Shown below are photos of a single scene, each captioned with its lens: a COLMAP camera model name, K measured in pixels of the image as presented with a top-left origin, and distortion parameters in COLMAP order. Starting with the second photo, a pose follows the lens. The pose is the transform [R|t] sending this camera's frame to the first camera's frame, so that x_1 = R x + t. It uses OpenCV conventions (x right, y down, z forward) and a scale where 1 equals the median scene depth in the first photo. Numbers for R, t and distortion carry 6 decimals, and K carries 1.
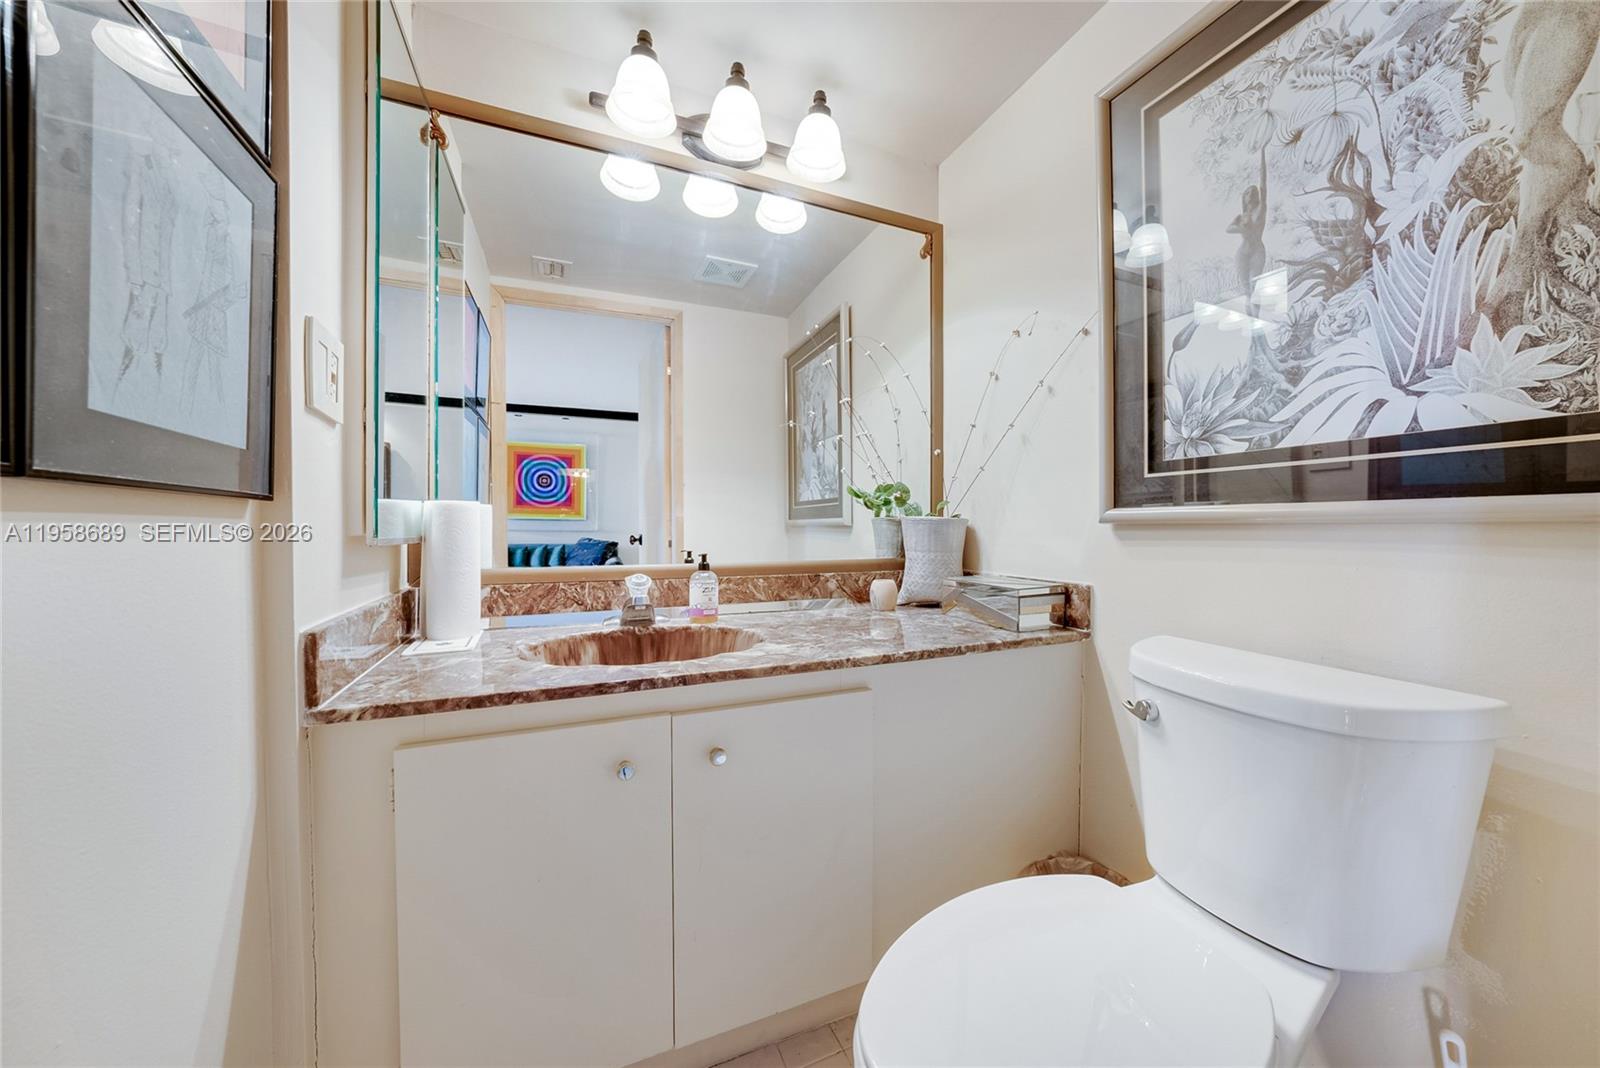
lens RADIAL K [[570.3, 0, 798.1], [0, 570.3, 516.7], [0, 0, 1]] dist [0.000108, 0.000045]
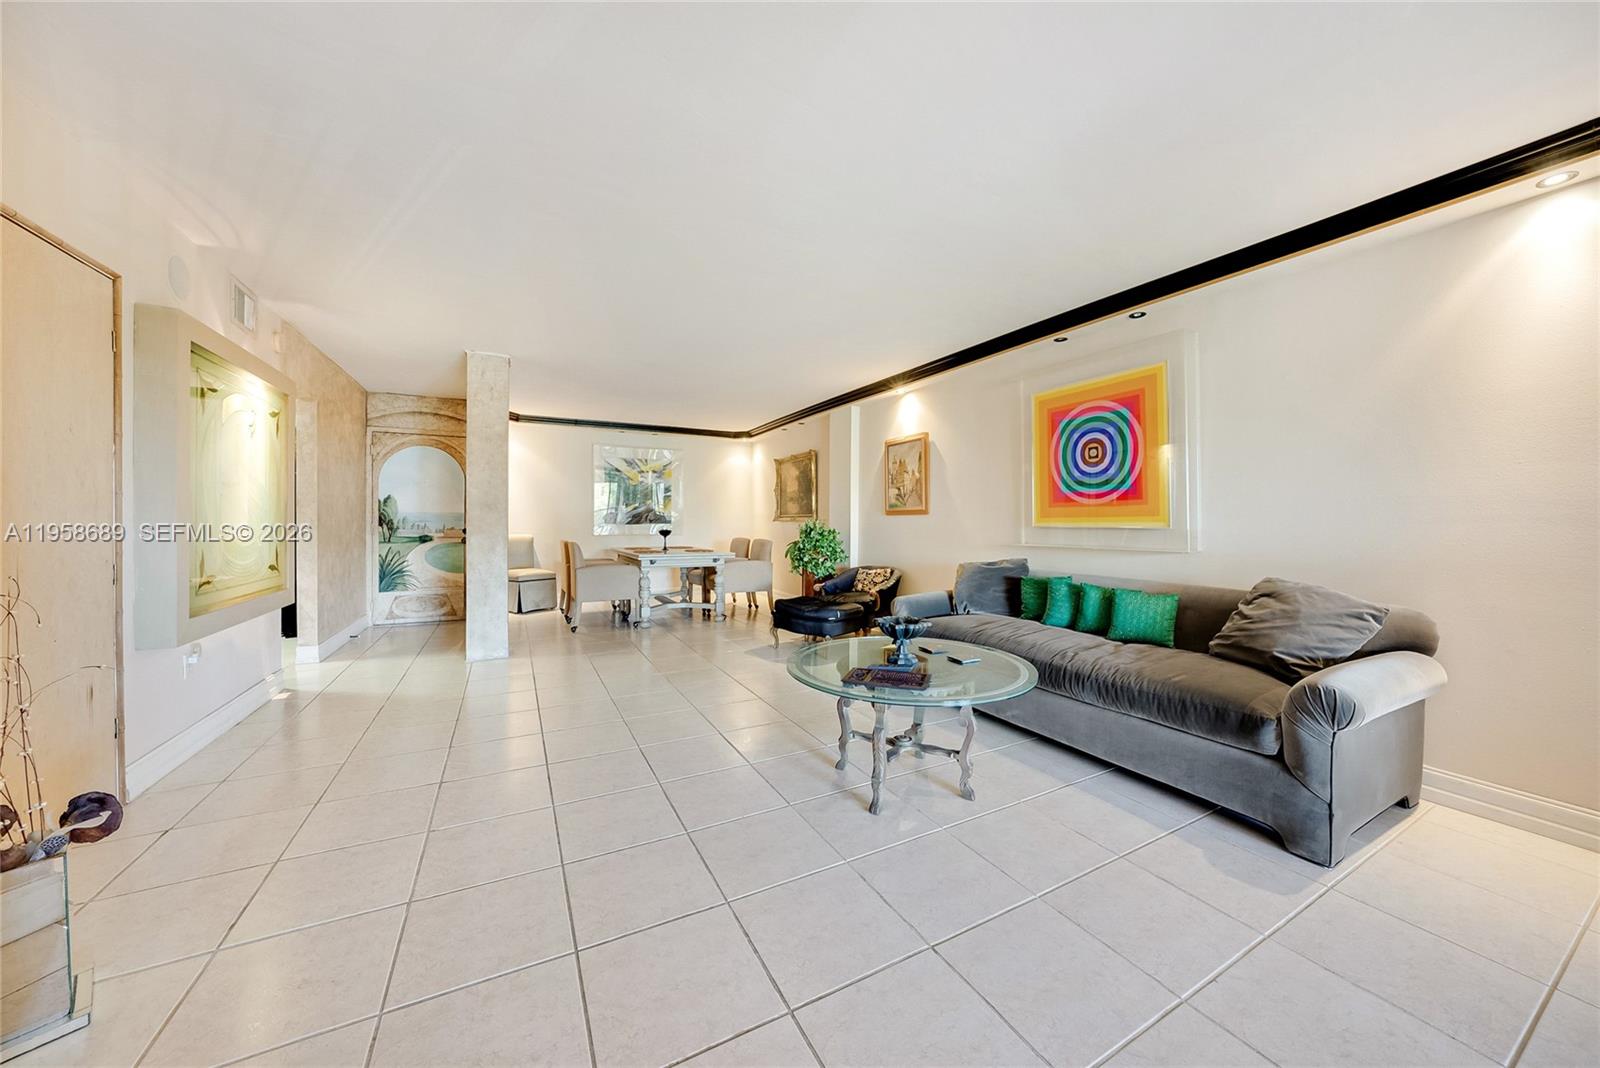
lens RADIAL K [[570.3, 0, 798.1], [0, 570.3, 516.7], [0, 0, 1]] dist [0.000108, 0.000045]
pose [[0.103793, -0.030940, -0.994118, 0.016759], [-0.000851, 0.999513, -0.031197, 0.007032], [0.994599, 0.004084, 0.103716, 0.699396]]
